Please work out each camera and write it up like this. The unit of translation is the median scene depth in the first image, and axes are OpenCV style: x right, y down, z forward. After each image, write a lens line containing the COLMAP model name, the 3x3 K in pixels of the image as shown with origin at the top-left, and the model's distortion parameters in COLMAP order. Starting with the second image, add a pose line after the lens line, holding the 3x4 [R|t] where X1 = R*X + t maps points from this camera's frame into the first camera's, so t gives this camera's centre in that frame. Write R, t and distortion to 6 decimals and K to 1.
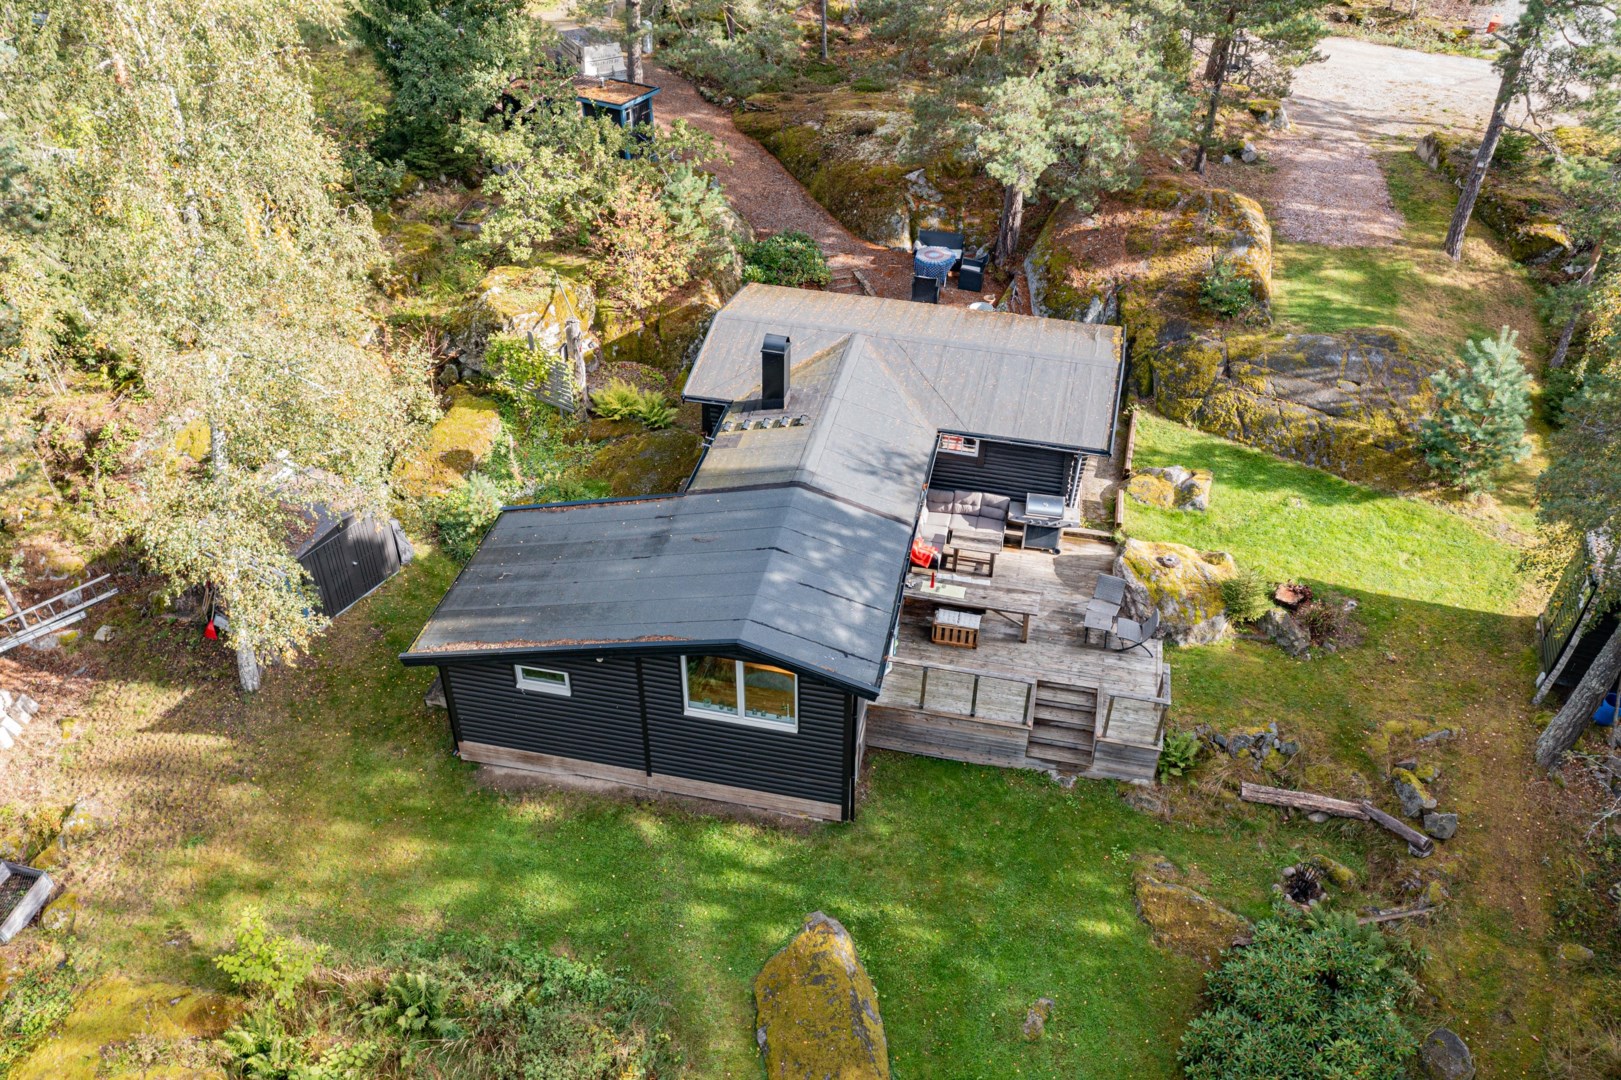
lens RADIAL K [[1302.4, 0, 817.4], [0, 1302.4, 541.8], [0, 0, 1]] dist [0.013298, 0.006189]
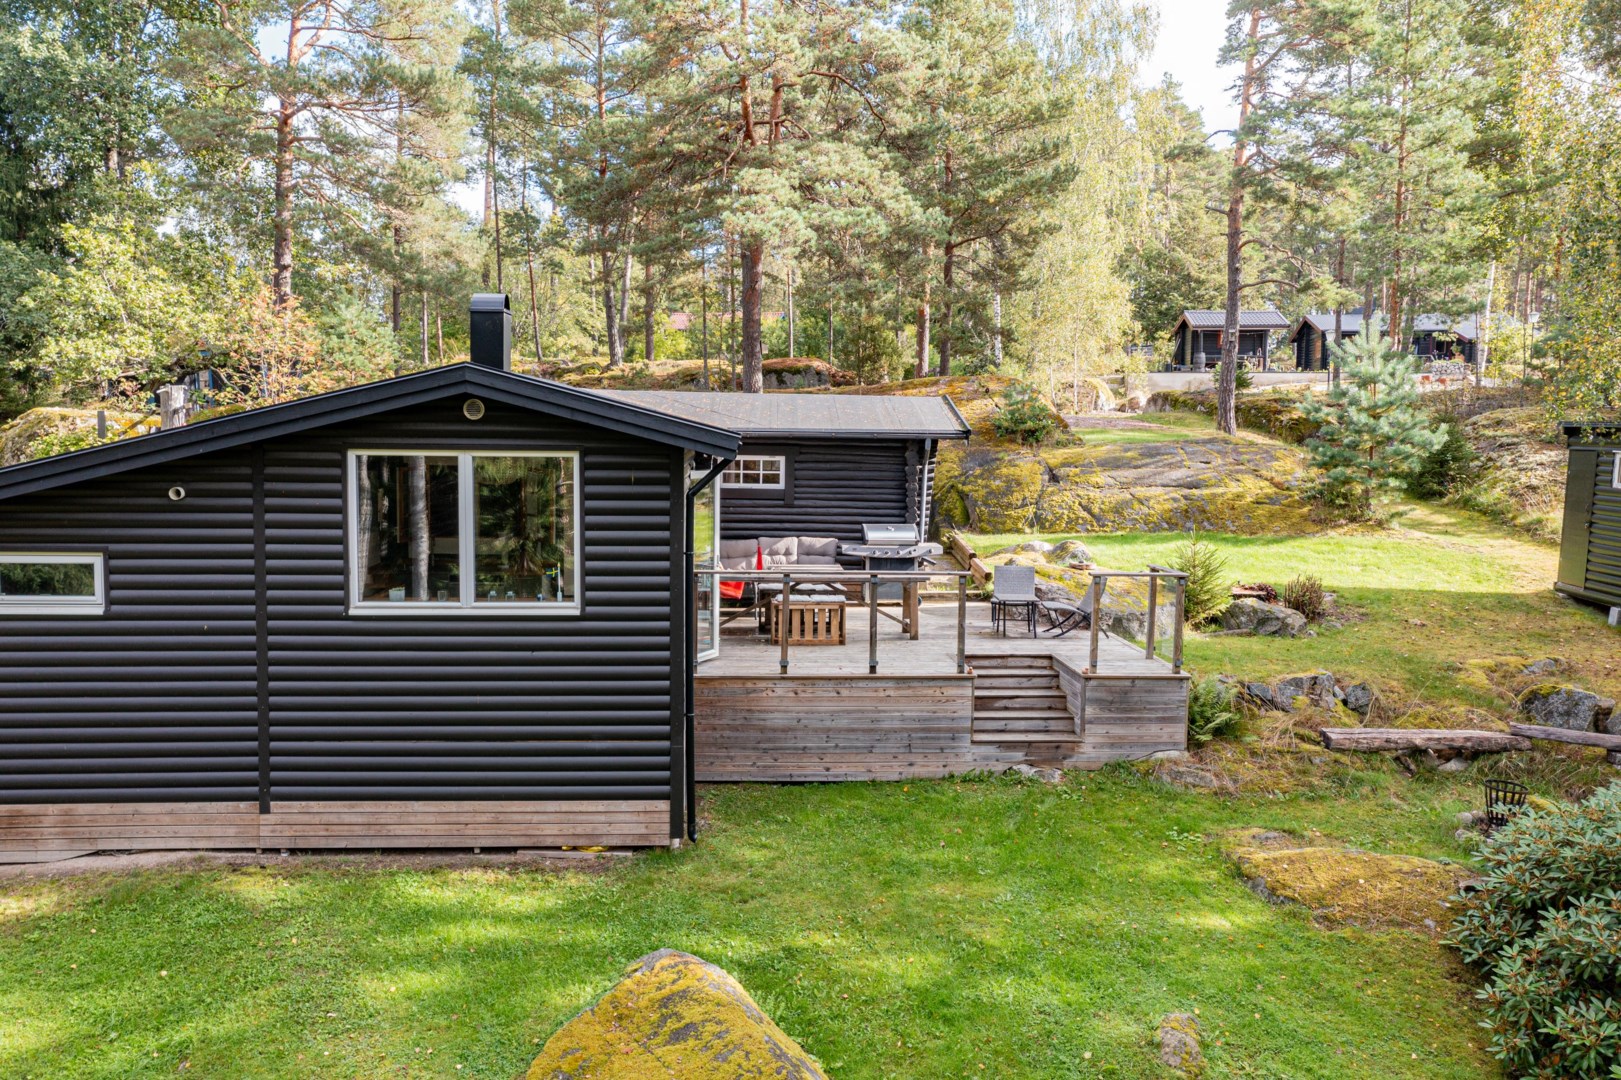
lens RADIAL K [[1302.4, 0, 817.4], [0, 1302.4, 541.8], [0, 0, 1]] dist [0.013298, 0.006189]
pose [[0.962875, -0.022274, 0.269029, -0.053890], [0.162601, 0.843371, -0.512138, 0.342516], [-0.215484, 0.536869, 0.815683, 0.456203]]
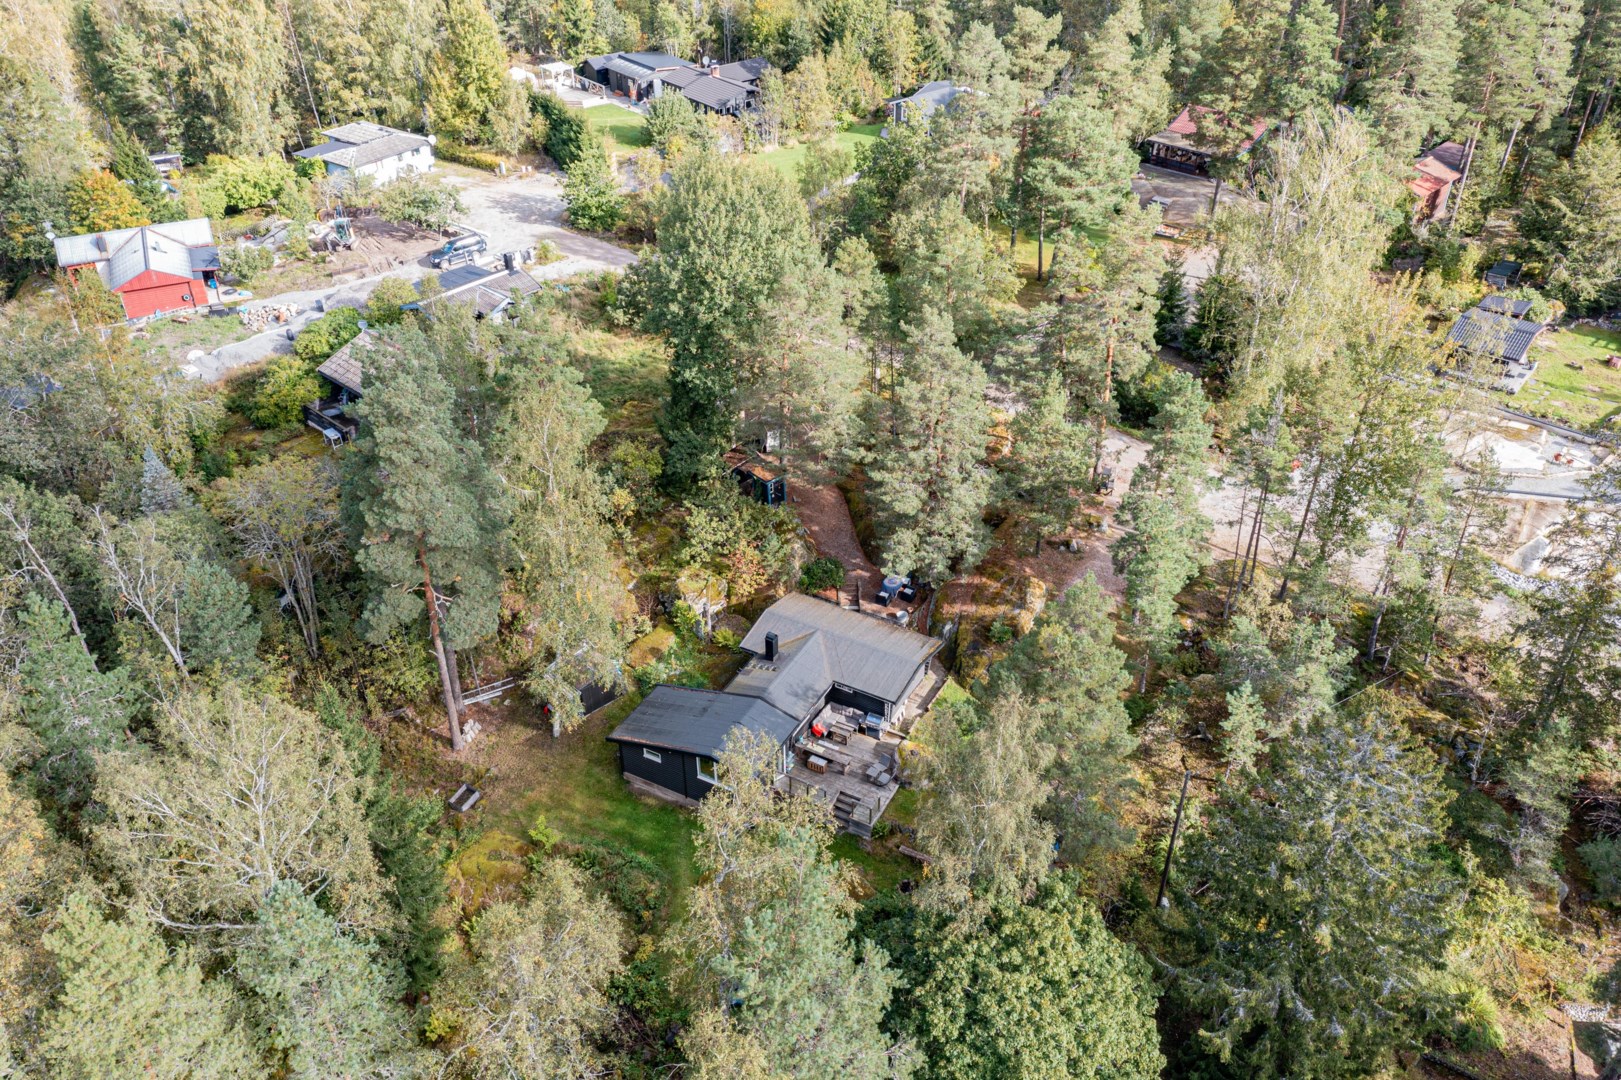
lens RADIAL K [[1302.4, 0, 817.4], [0, 1302.4, 541.8], [0, 0, 1]] dist [0.013298, 0.006189]
pose [[0.959011, 0.145155, -0.243368, 0.630834], [-0.157623, 0.986966, -0.032455, -0.264022], [0.235485, 0.069485, 0.969391, -1.398967]]
